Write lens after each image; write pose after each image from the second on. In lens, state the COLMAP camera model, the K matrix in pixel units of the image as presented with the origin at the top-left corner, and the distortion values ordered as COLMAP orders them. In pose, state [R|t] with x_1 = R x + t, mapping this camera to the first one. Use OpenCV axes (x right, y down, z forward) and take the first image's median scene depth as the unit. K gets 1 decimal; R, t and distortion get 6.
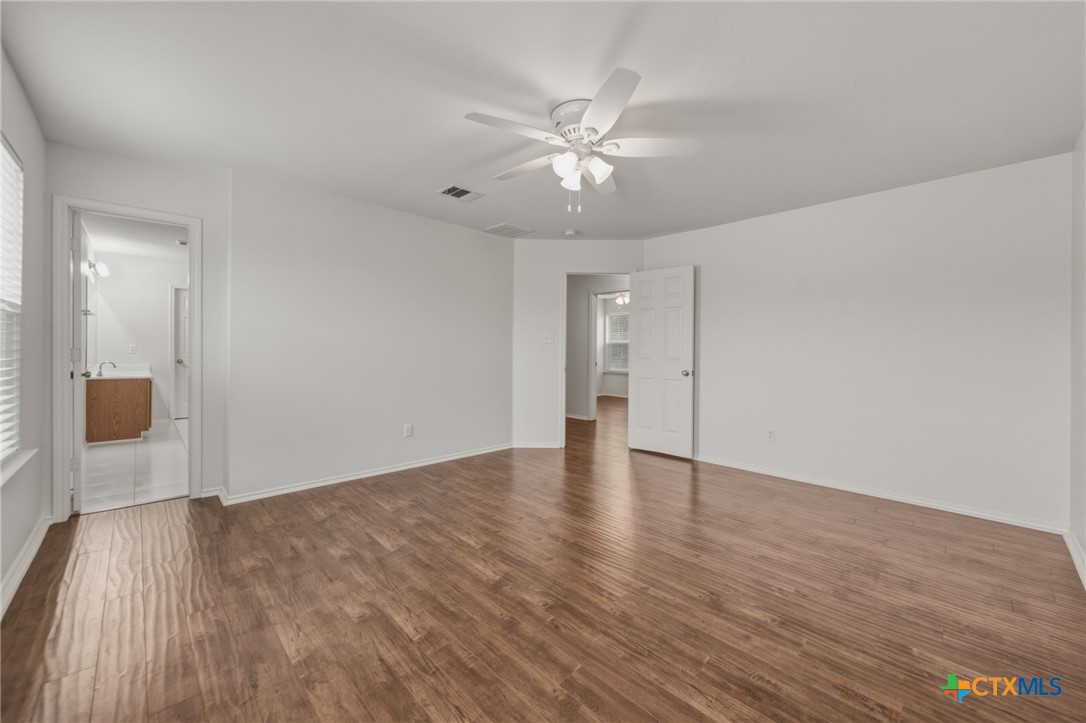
lens RADIAL K [[430.2, 0, 541.3], [0, 430.2, 353.8], [0, 0, 1]] dist [-0.000053, 0.000016]
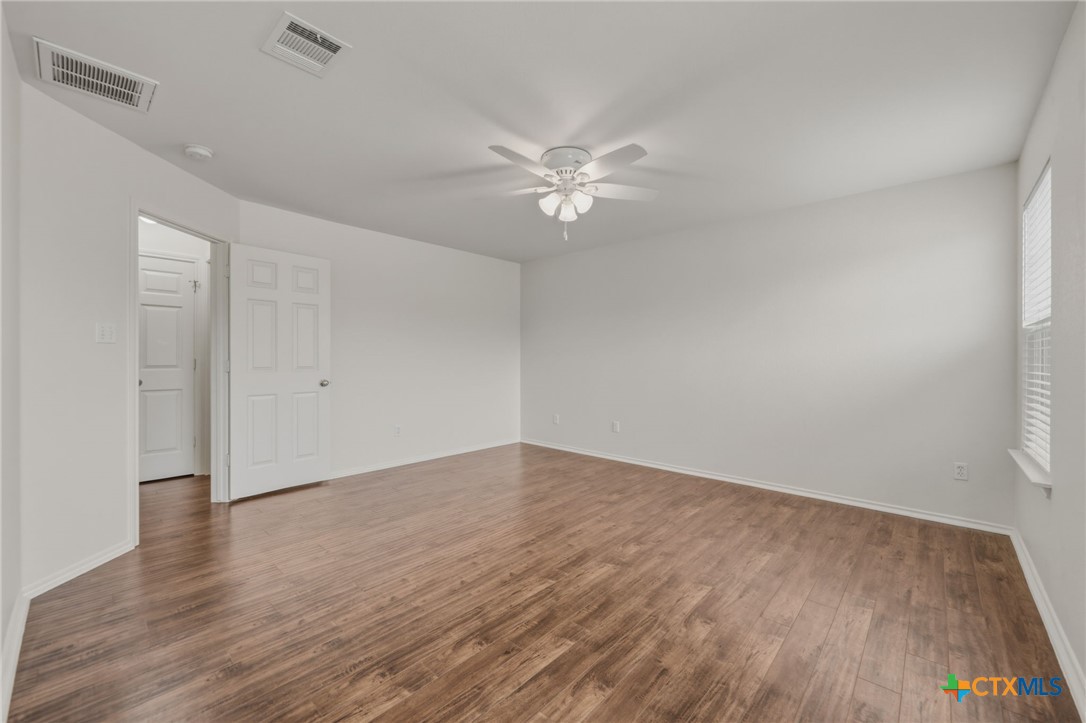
lens RADIAL K [[430.2, 0, 541.3], [0, 430.2, 353.8], [0, 0, 1]] dist [-0.000053, 0.000016]
pose [[-0.070008, 0.001030, 0.997546, -1.271853], [0.005904, 0.999982, -0.000619, -0.044177], [-0.997529, 0.005846, -0.070012, 1.298455]]
